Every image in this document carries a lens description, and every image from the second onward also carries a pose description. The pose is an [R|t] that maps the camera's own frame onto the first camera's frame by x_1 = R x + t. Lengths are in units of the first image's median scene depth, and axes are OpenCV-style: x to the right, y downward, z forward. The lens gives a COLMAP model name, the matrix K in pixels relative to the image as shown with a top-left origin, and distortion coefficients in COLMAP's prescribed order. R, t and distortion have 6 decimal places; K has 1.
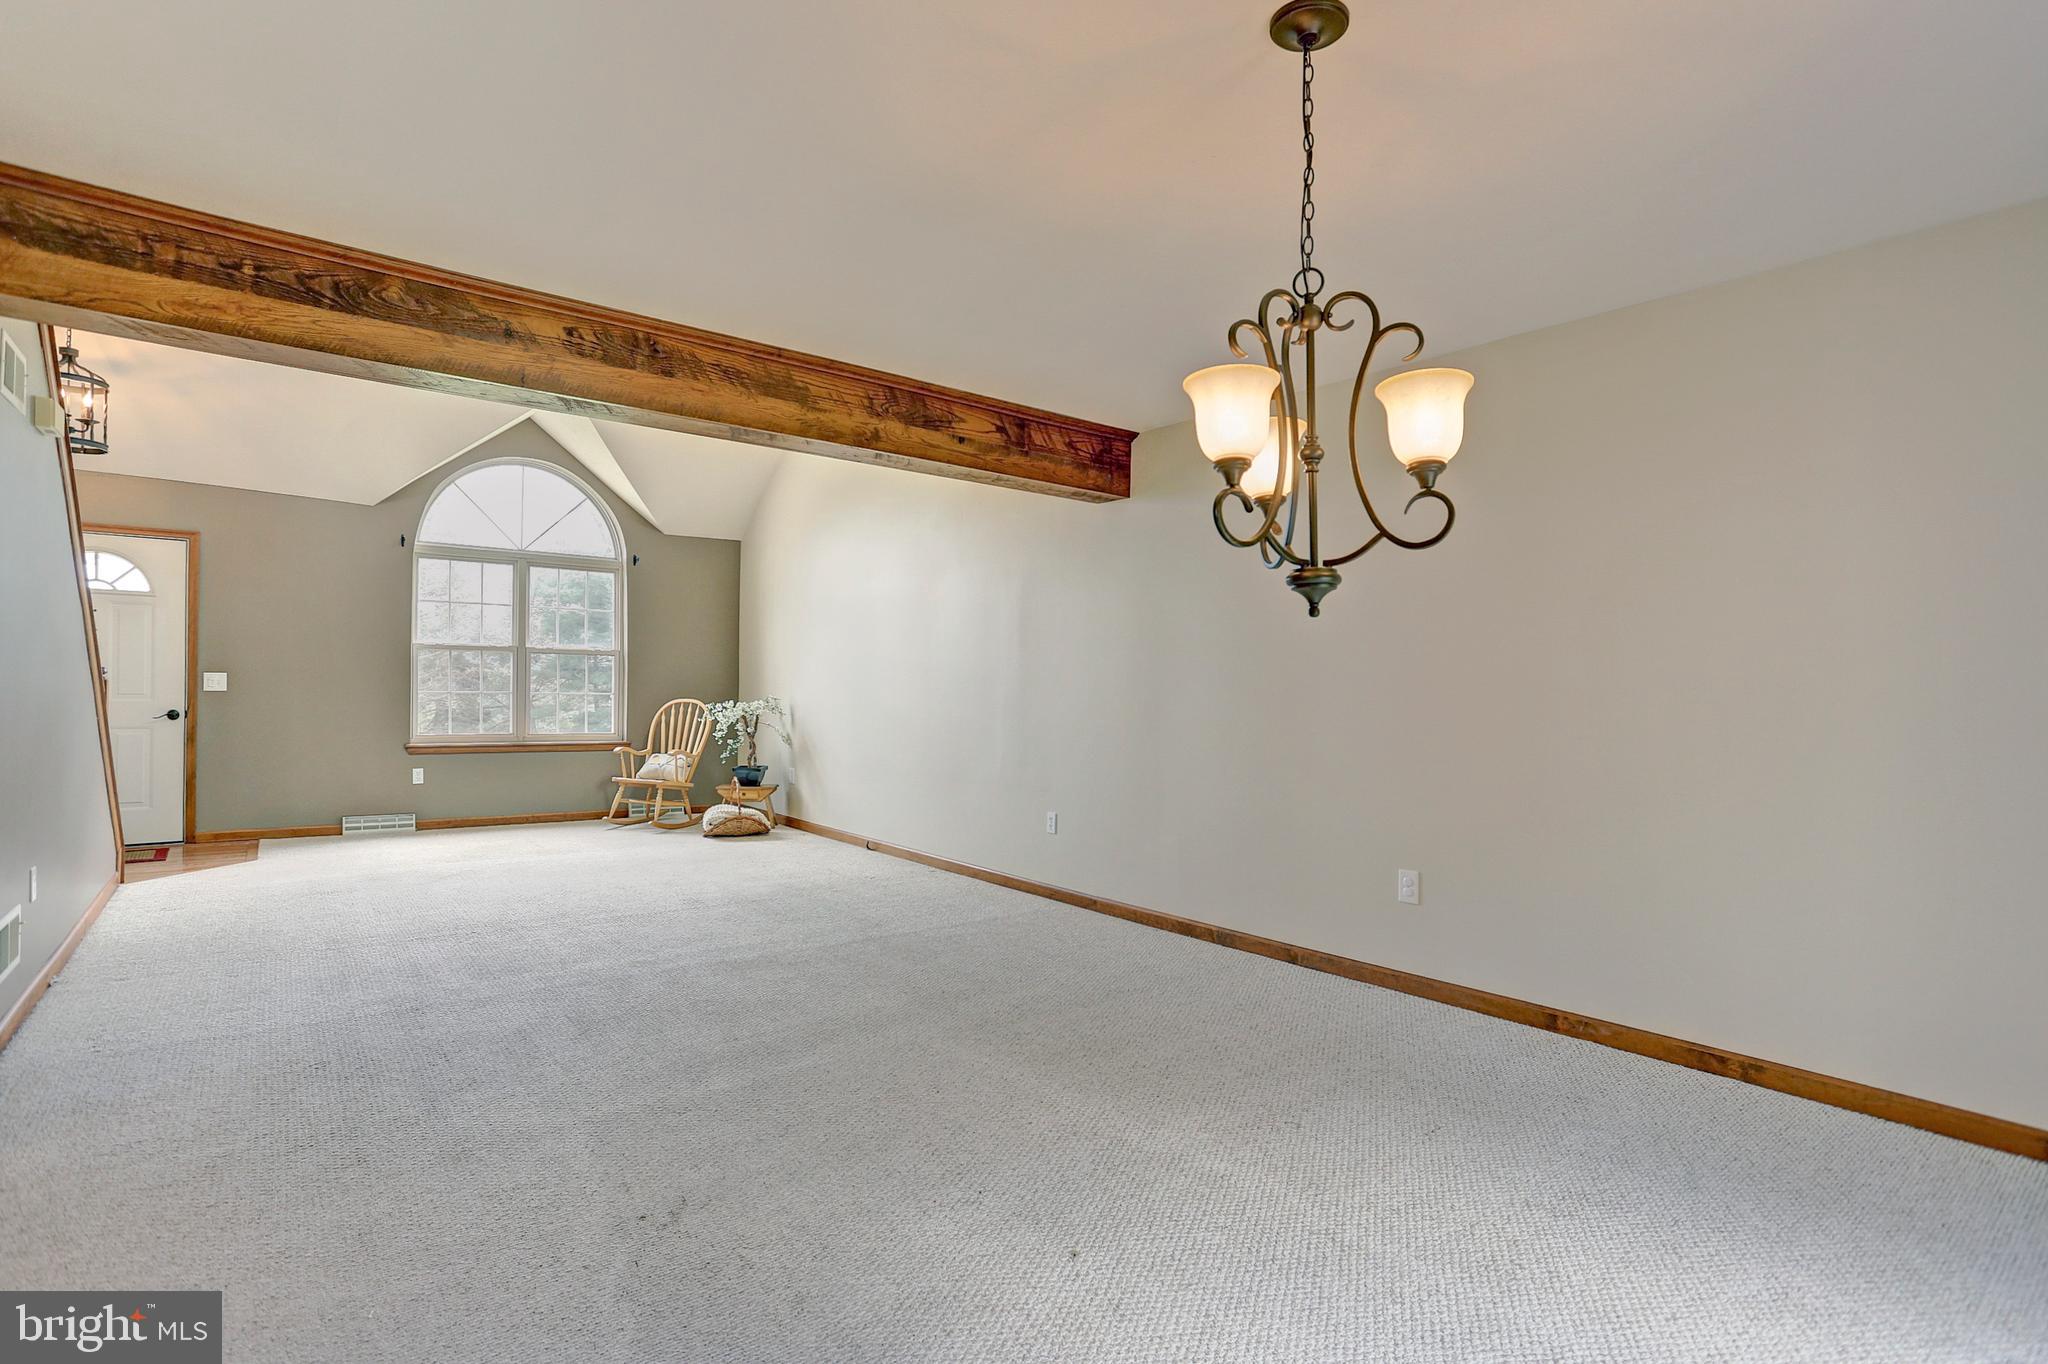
lens RADIAL K [[989.2, 0, 1016.5], [0, 989.2, 633.3], [0, 0, 1]] dist [-0.086511, 0.047084]
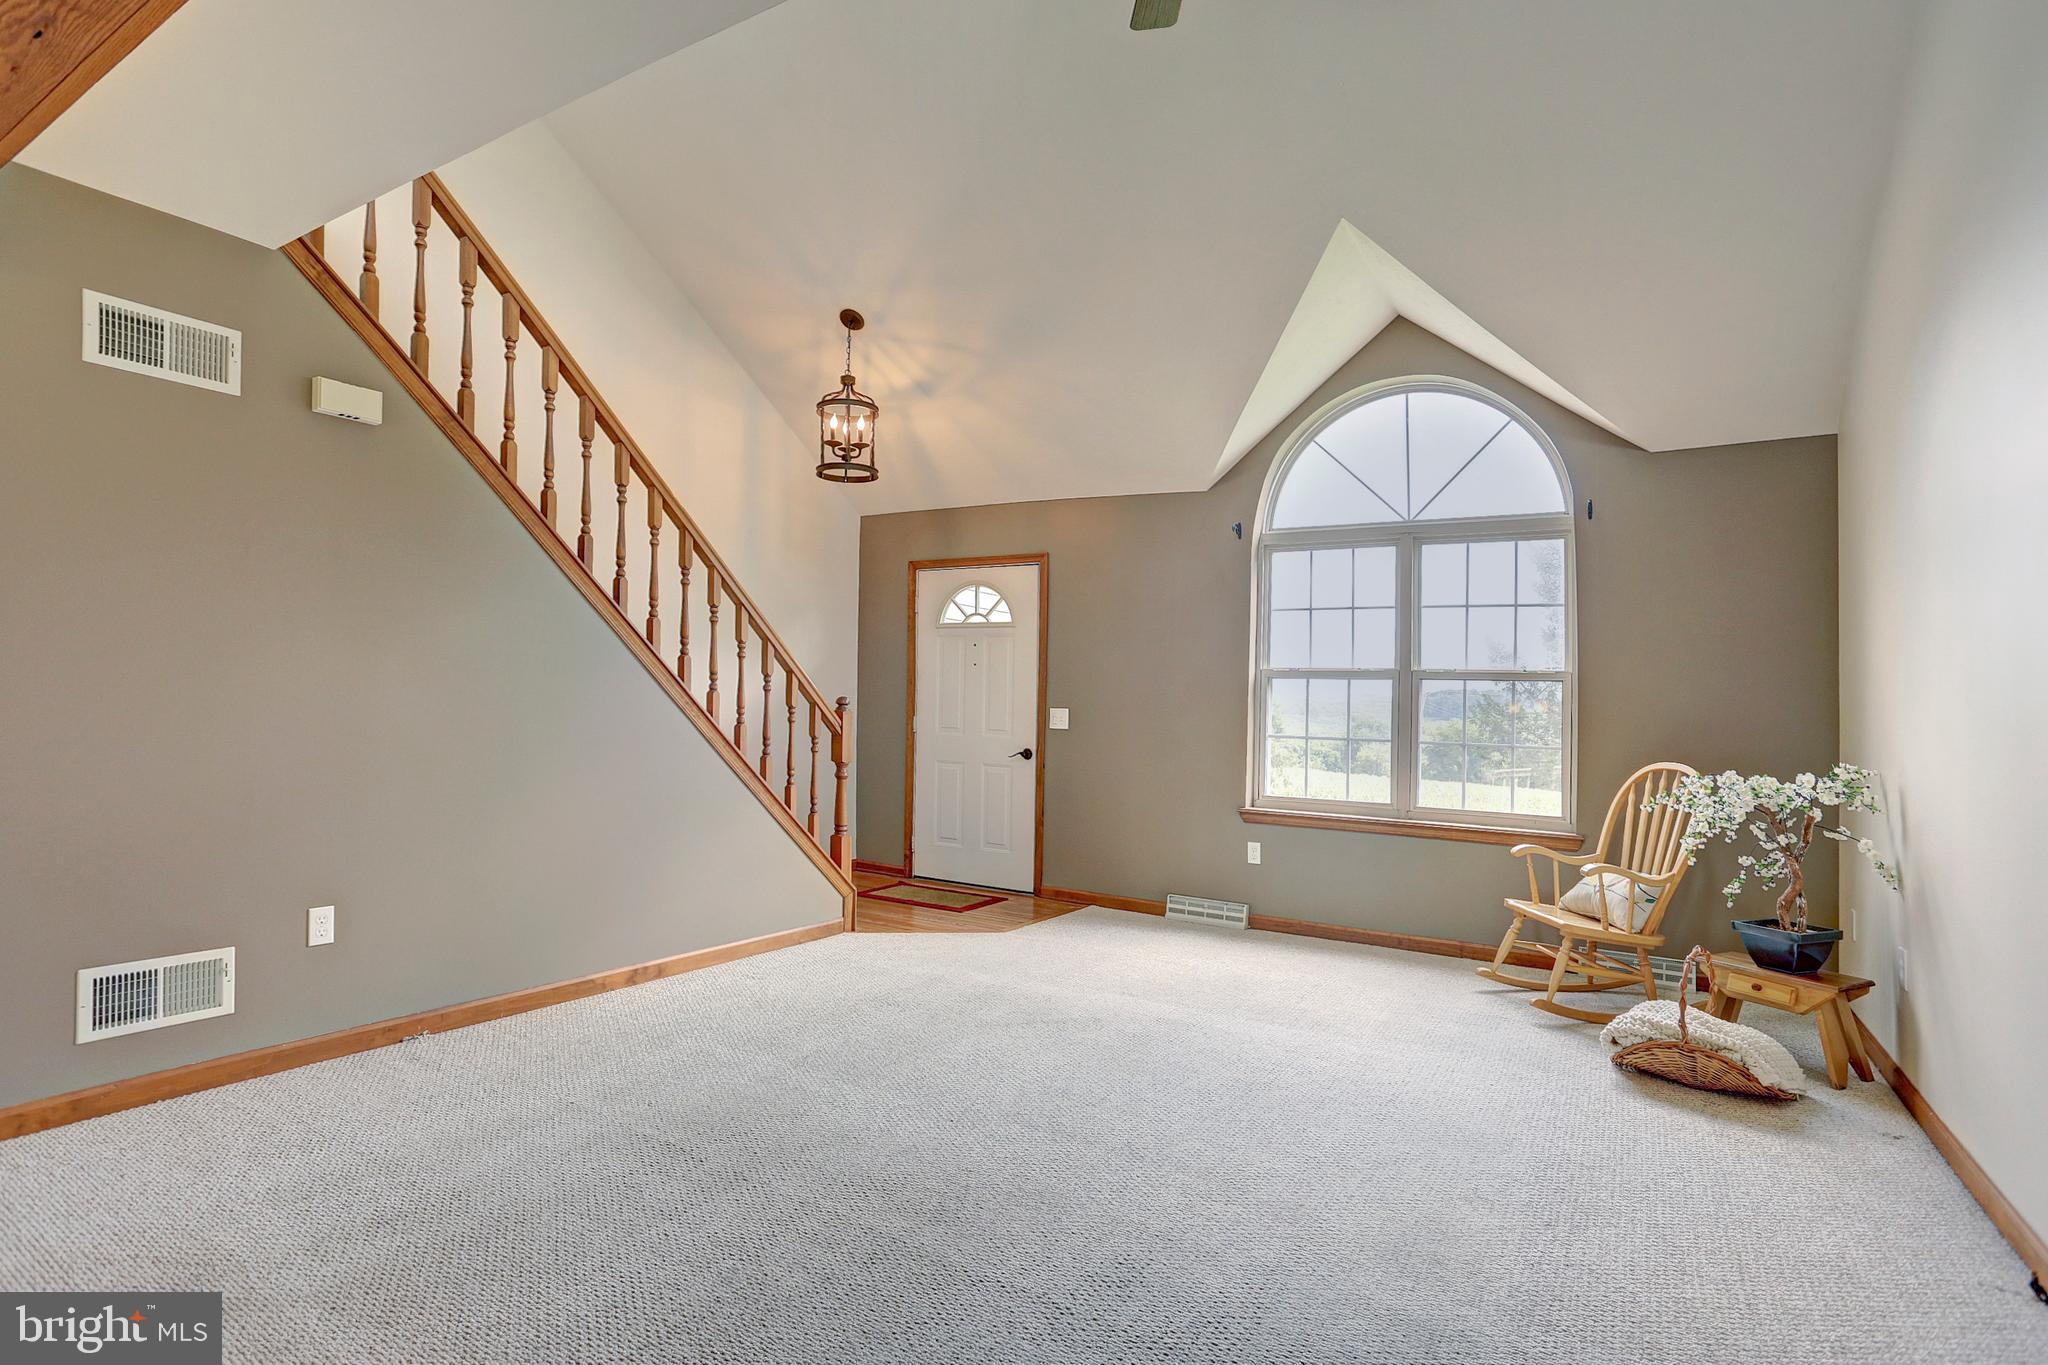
lens RADIAL K [[1033.6, 0, 976.6], [0, 1033.6, 648.1], [0, 0, 1]] dist [-0.025237, 0.000602]
pose [[0.336338, -0.052768, -0.940262, 0.060183], [0.024737, 0.998579, -0.047193, 0.039481], [0.941416, -0.007386, 0.337165, 0.808060]]
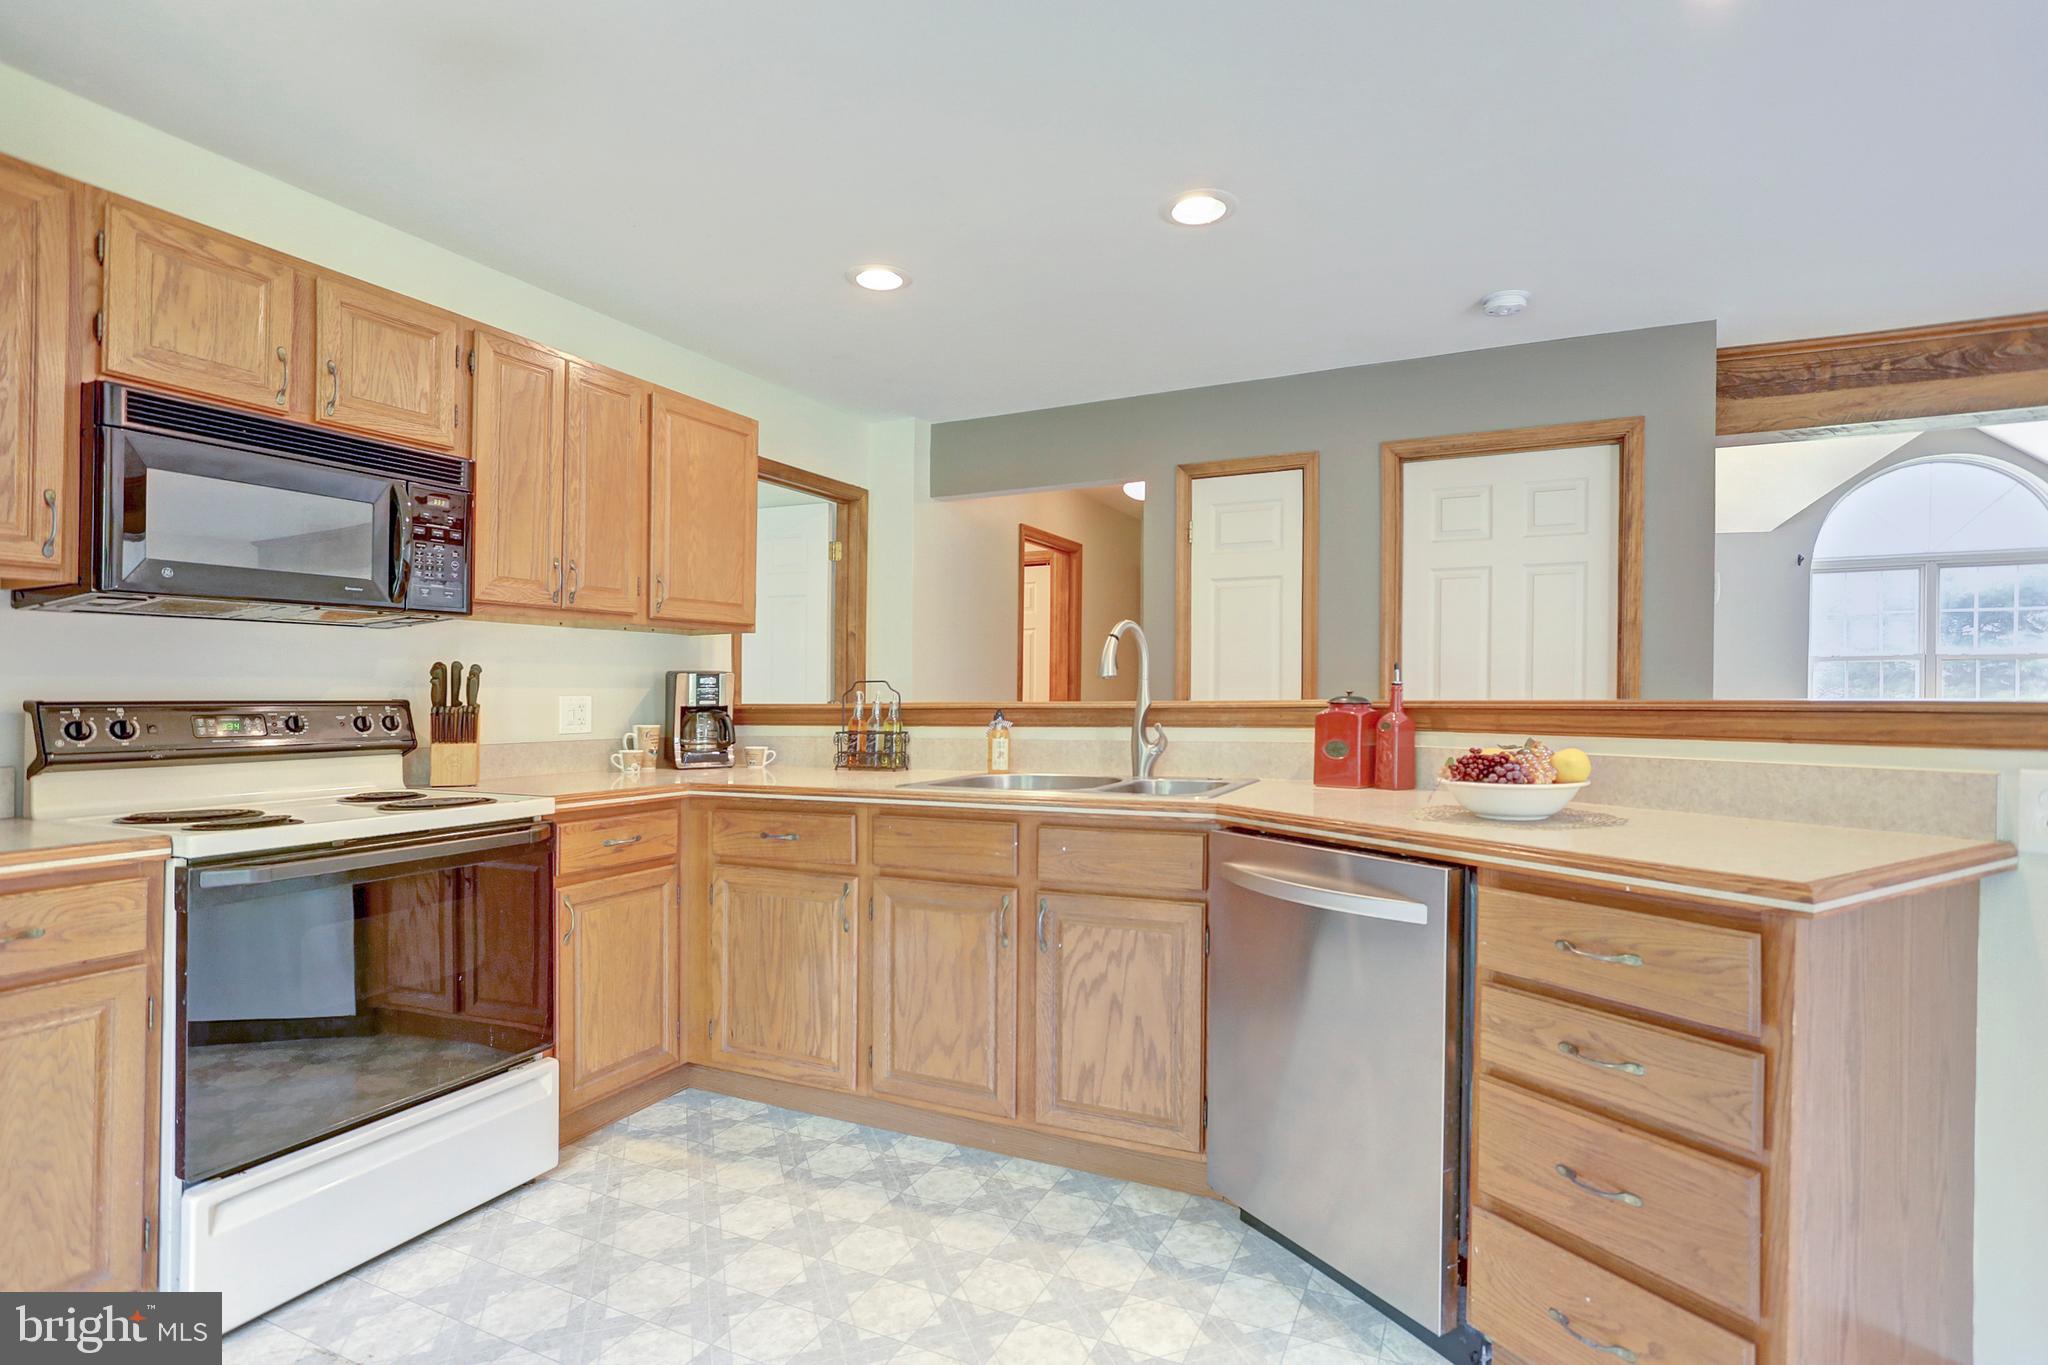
lens RADIAL K [[1015.6, 0, 1030.3], [0, 1015.6, 653.3], [0, 0, 1]] dist [-0.056221, 0.025090]
pose [[0.459150, -0.054305, -0.886697, -0.097928], [0.059195, 0.997782, -0.030456, -0.016062], [0.886384, -0.038504, 0.461346, -0.327302]]
